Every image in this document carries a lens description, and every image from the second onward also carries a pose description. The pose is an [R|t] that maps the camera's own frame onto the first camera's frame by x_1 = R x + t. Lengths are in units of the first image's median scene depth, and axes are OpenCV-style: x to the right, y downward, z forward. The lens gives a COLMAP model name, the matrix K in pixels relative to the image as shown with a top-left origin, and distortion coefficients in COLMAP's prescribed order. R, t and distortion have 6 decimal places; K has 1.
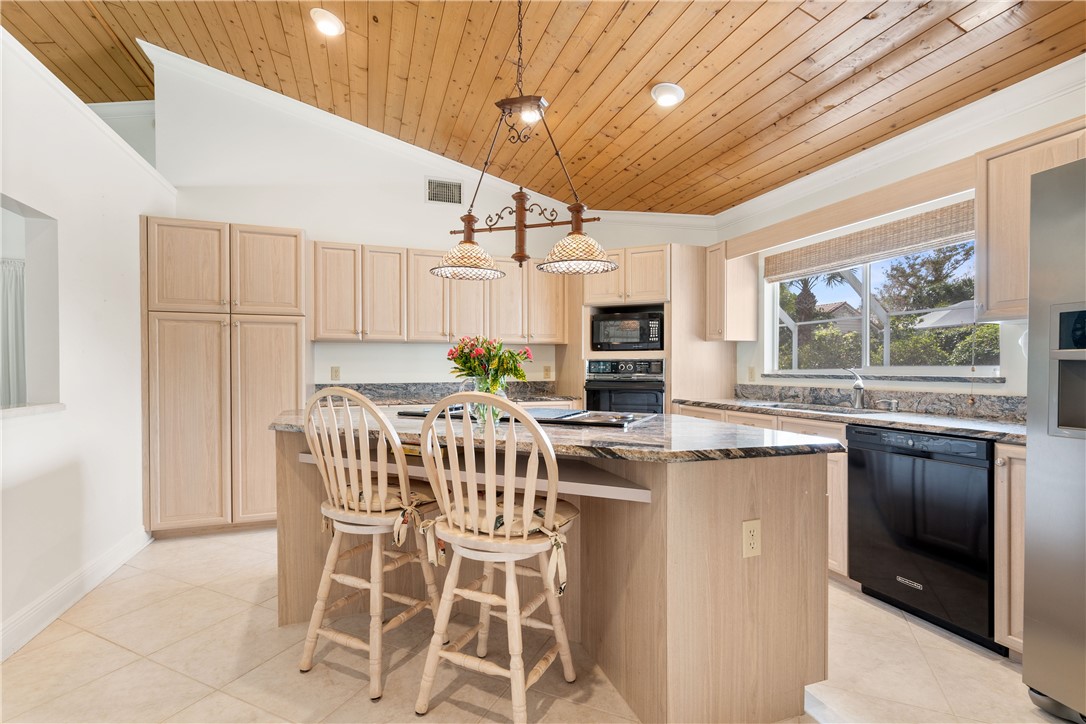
lens RADIAL K [[508.3, 0, 546.5], [0, 508.3, 369.4], [0, 0, 1]] dist [-0.001418, 0.000953]
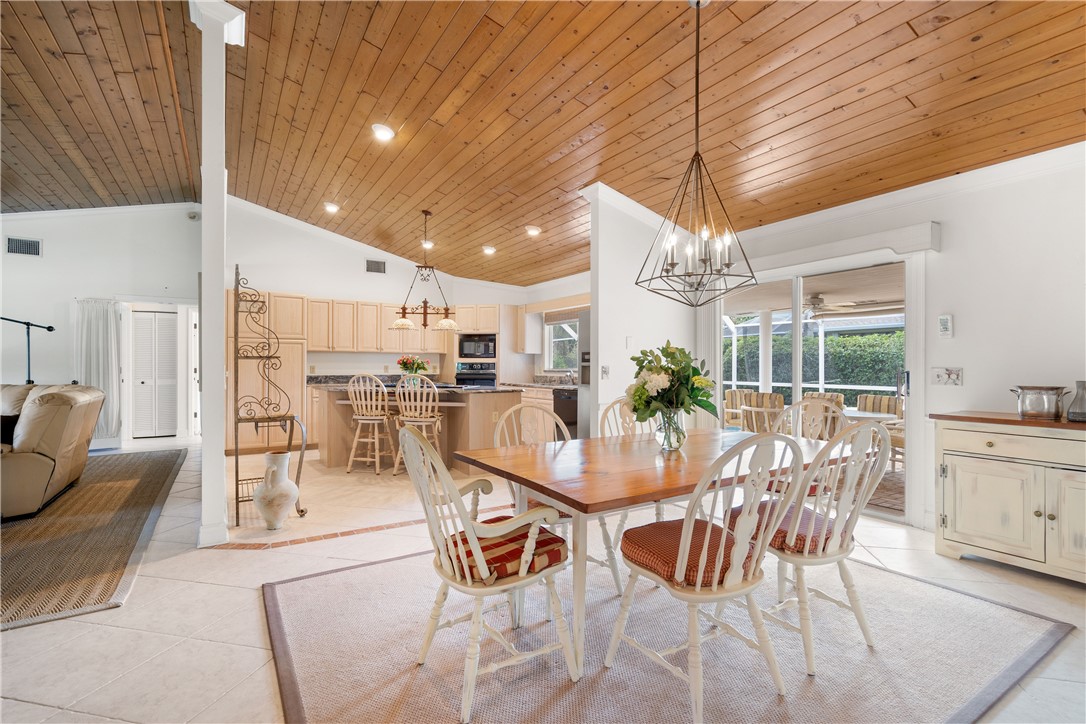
lens RADIAL K [[508.3, 0, 542.7], [0, 508.3, 364.4], [0, 0, 1]] dist [-0.001418, 0.000953]
pose [[0.977647, 0.004286, 0.210209, -0.004743], [-0.003172, 0.999979, -0.005638, -0.003064], [-0.210228, 0.004846, 0.977640, -0.983662]]
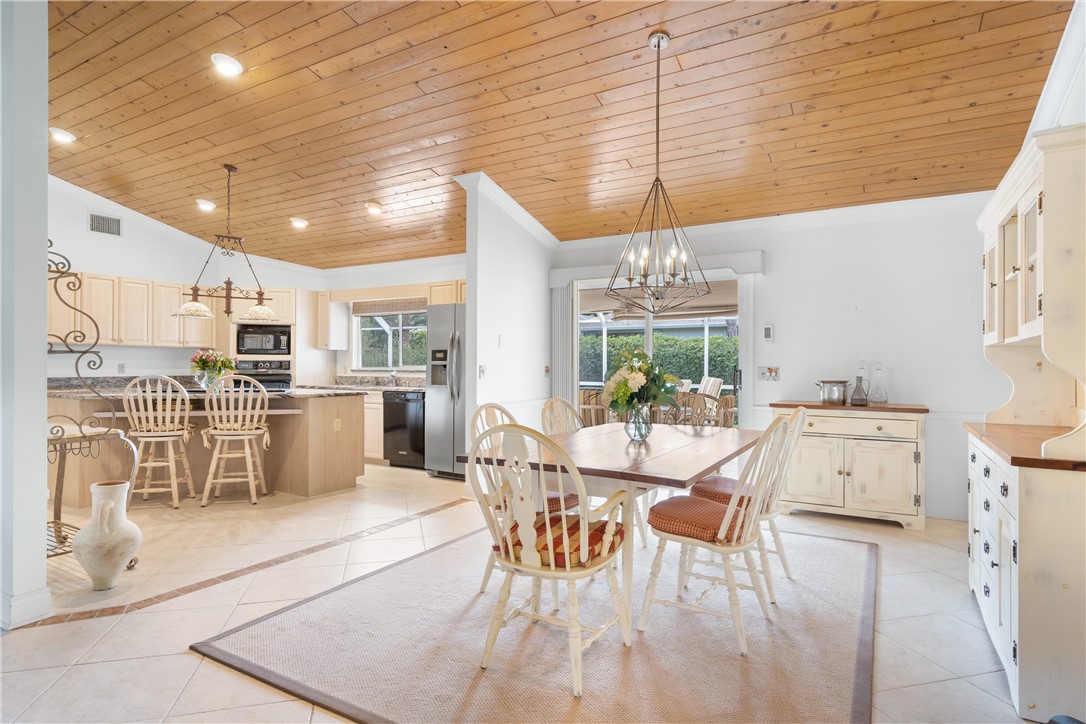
lens RADIAL K [[583.4, 0, 545.2], [0, 583.4, 363.7], [0, 0, 1]] dist [0.004589, -0.000516]
pose [[0.771082, 0.006275, 0.636705, -0.327552], [-0.003657, 0.999979, -0.005426, -0.002940], [-0.636725, 0.001855, 0.771089, -0.943786]]
